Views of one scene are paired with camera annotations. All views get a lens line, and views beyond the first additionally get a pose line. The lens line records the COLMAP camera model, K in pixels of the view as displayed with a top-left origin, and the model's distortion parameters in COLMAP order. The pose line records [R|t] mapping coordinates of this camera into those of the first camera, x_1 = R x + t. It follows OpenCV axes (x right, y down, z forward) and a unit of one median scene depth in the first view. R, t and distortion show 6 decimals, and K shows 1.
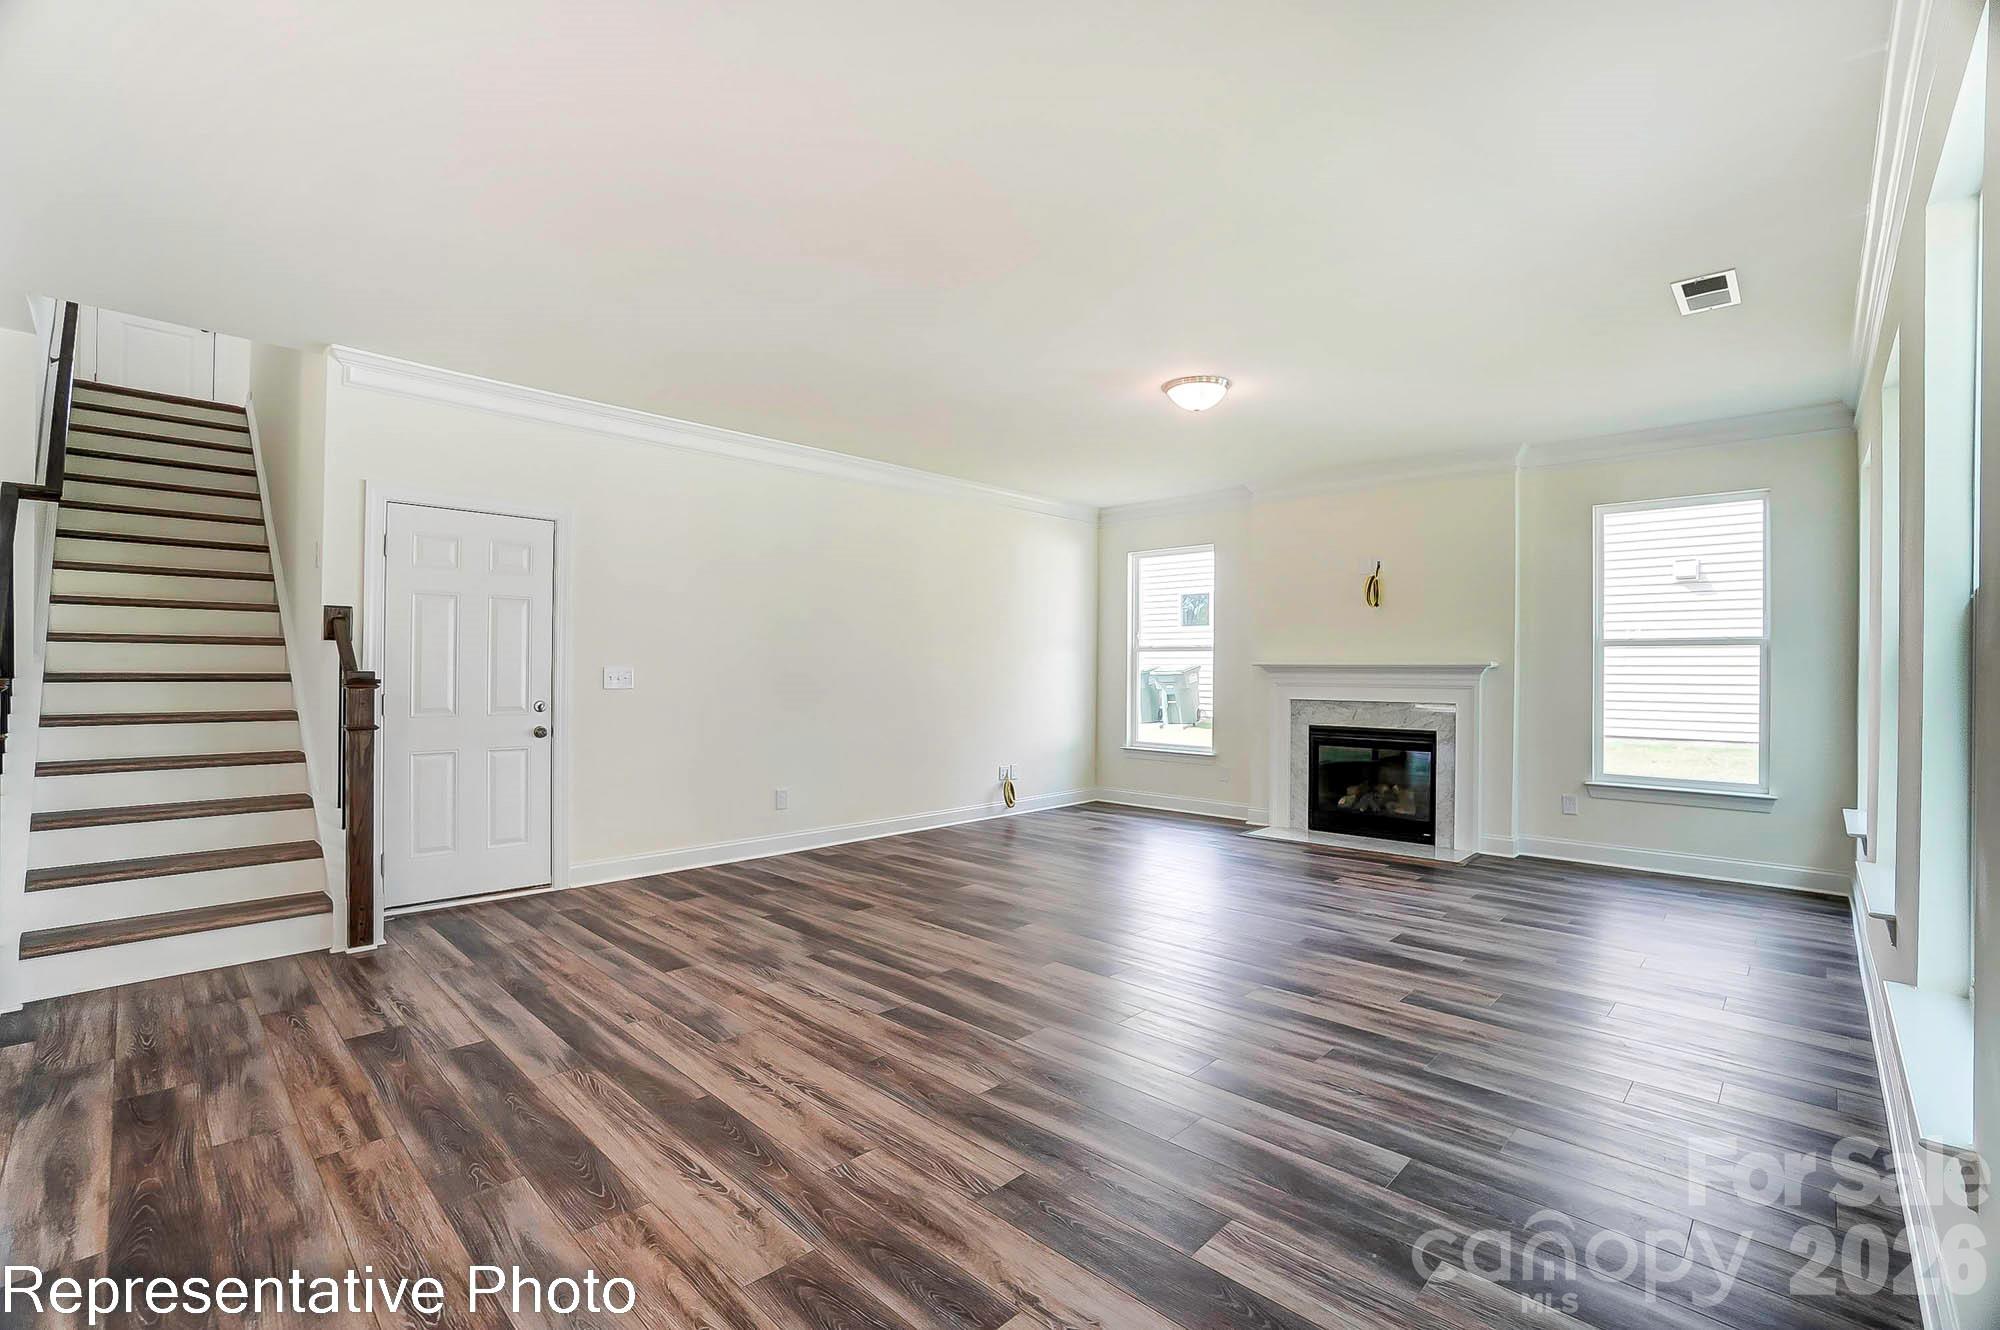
lens RADIAL K [[876.5, 0, 984.7], [0, 876.5, 671.7], [0, 0, 1]] dist [-0.033982, 0.000078]
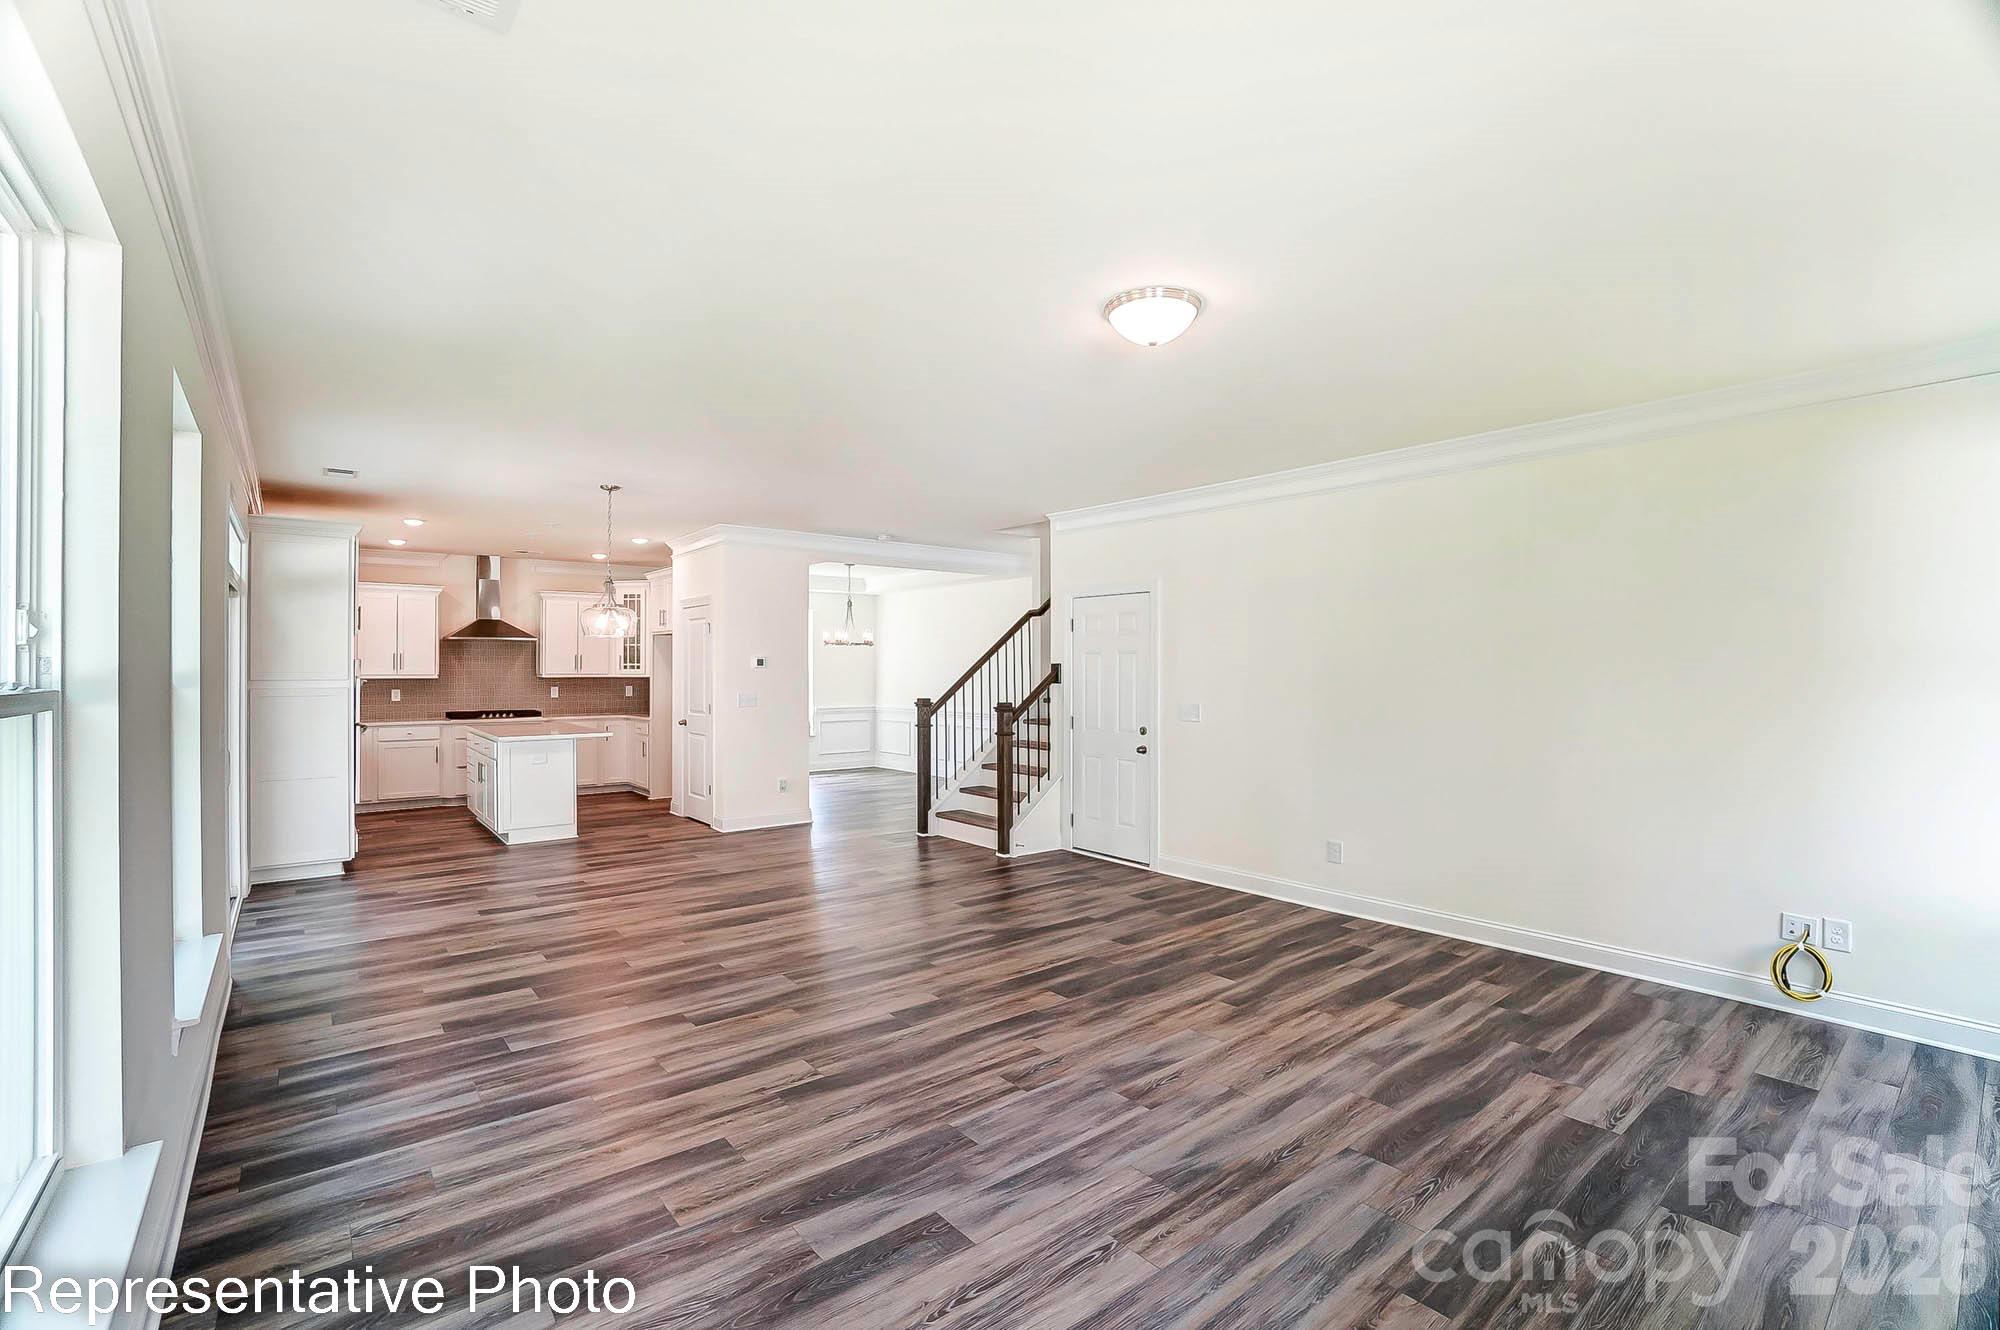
lens RADIAL K [[876.5, 0, 984.7], [0, 876.5, 671.7], [0, 0, 1]] dist [-0.033982, 0.000078]
pose [[-0.122635, -0.004741, -0.992440, 1.004960], [0.001633, 0.999986, -0.004979, -0.052596], [0.992450, -0.002232, -0.122626, 1.059330]]
